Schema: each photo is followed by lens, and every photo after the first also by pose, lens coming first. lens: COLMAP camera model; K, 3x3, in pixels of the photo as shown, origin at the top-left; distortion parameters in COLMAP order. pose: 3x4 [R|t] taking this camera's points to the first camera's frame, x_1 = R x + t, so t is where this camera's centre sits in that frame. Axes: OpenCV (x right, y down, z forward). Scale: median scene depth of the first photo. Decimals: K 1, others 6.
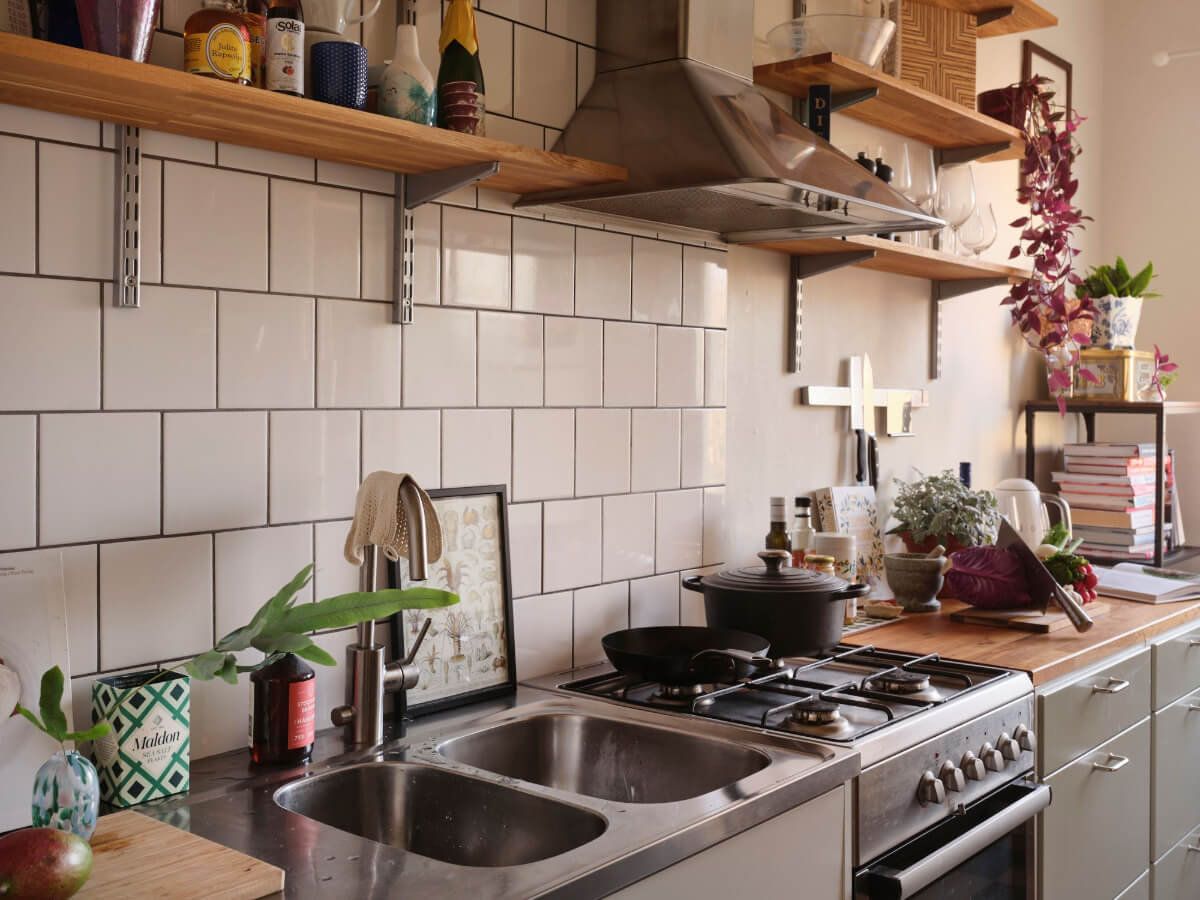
lens RADIAL K [[1194.9, 0, 617.2], [0, 1194.9, 406.7], [0, 0, 1]] dist [-0.002440, -0.003544]
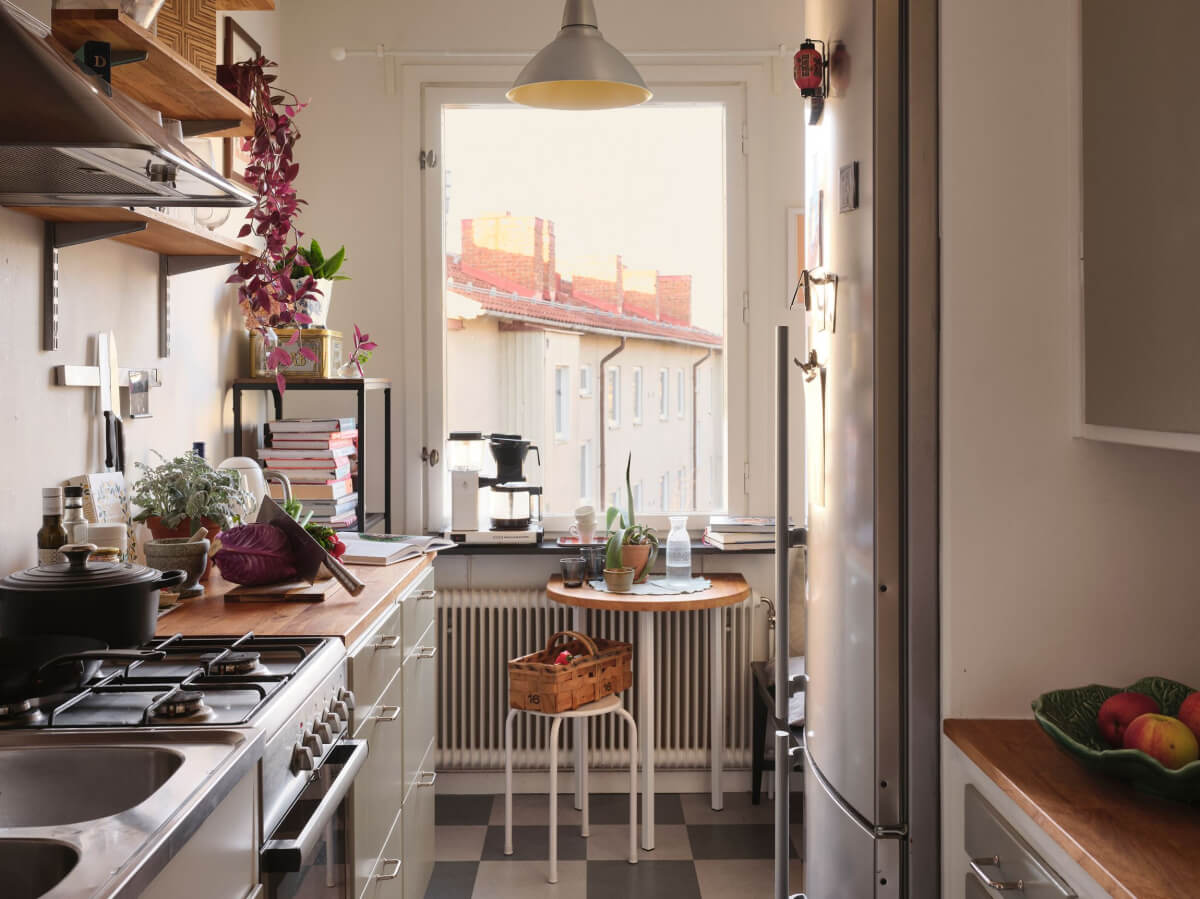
lens RADIAL K [[1275.2, 0, 553.4], [0, 1275.2, 380.5], [0, 0, 1]] dist [0.001127, -0.019517]
pose [[0.777446, -0.012216, 0.628831, -0.144850], [0.015132, 0.999885, 0.000716, -0.000462], [-0.628768, 0.008959, 0.777542, 0.006500]]
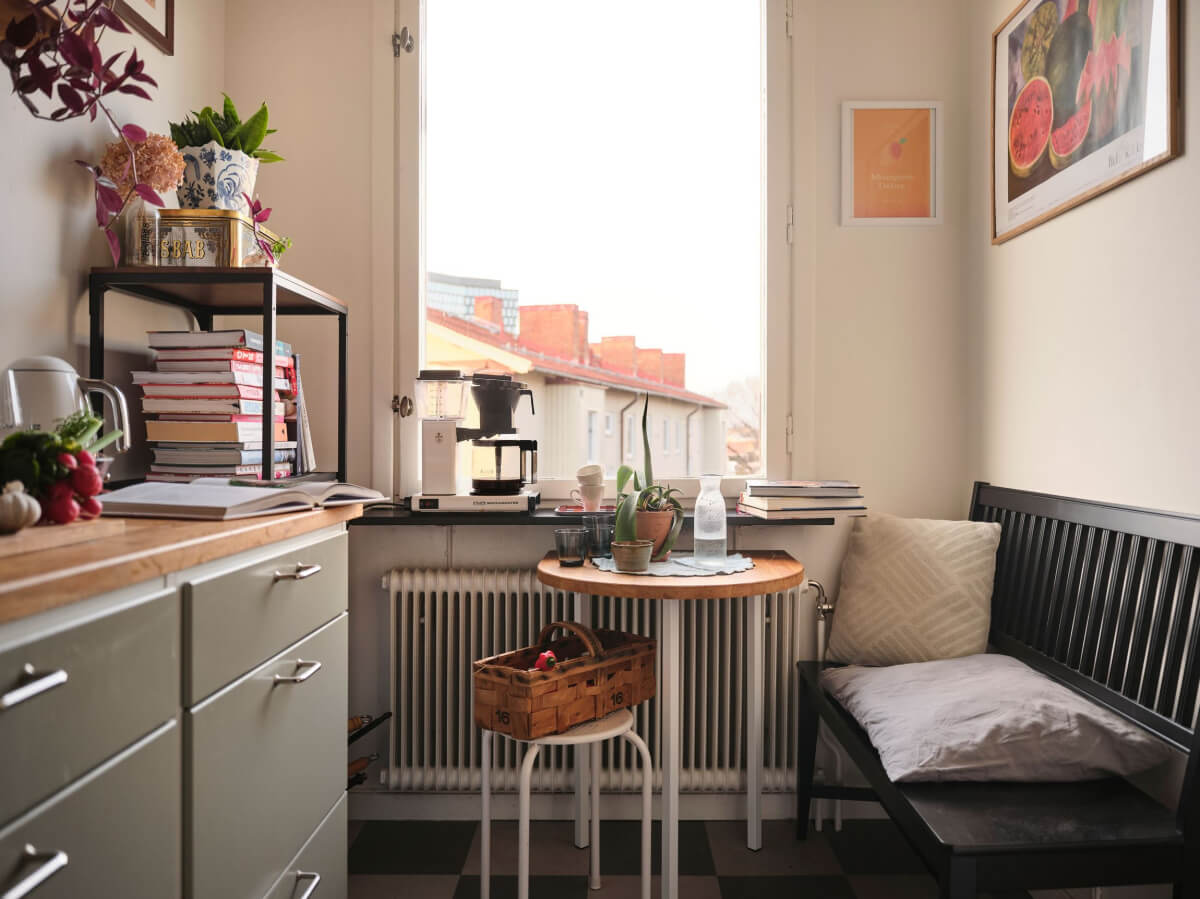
lens RADIAL K [[902.6, 0, 602.0], [0, 902.6, 420.8], [0, 0, 1]] dist [-0.011562, -0.002611]
pose [[0.767216, -0.002253, 0.641384, 0.283922], [0.008241, 0.999946, -0.006344, 0.111011], [-0.641335, 0.010153, 0.767193, 0.485942]]
